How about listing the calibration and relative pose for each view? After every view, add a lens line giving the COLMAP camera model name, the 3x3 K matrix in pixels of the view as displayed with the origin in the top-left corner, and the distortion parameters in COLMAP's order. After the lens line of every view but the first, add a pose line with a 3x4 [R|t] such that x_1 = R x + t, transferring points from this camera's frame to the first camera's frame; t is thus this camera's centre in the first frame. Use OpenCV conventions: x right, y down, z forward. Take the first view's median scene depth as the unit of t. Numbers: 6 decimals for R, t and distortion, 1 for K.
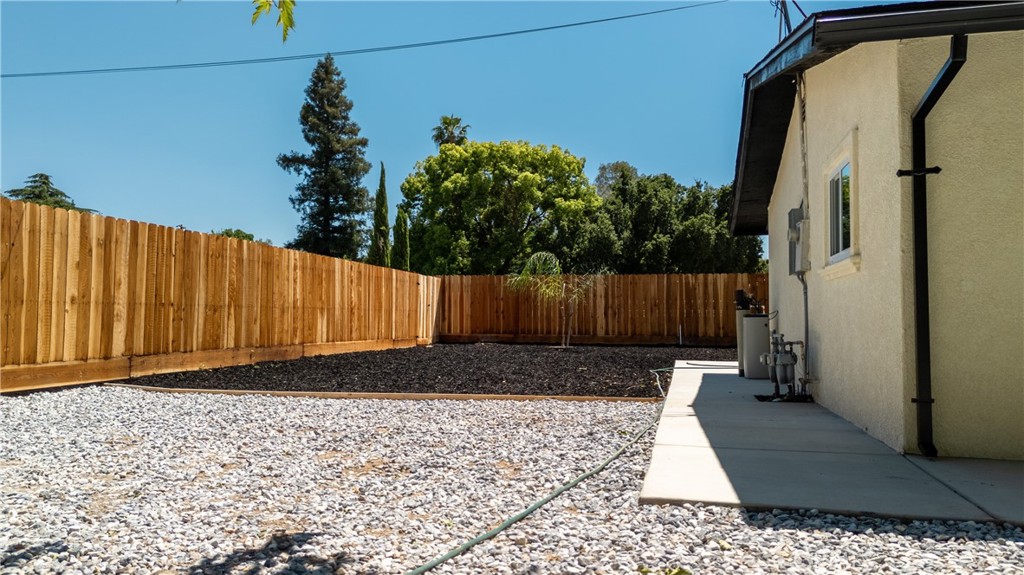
lens RADIAL K [[754.7, 0, 512.0], [0, 754.7, 287.5], [0, 0, 1]] dist [0.092794, -0.112603]
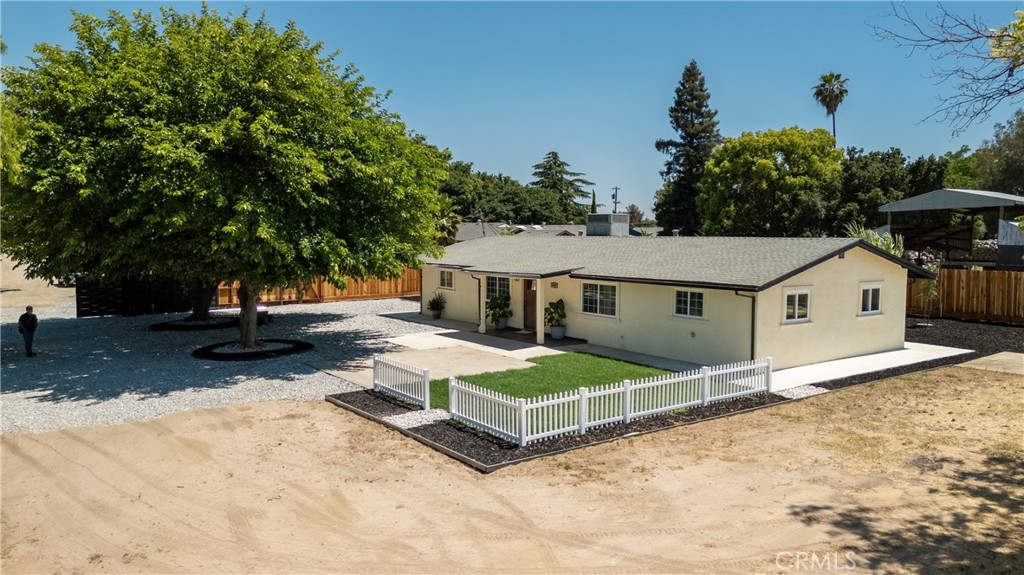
lens RADIAL K [[754.7, 0, 512.0], [0, 754.7, 287.5], [0, 0, 1]] dist [0.092794, -0.112603]
pose [[0.762883, 0.041373, -0.645212, 0.426351], [0.032278, 0.994269, 0.101920, -0.054698], [0.645731, -0.098579, 0.757175, -0.288874]]
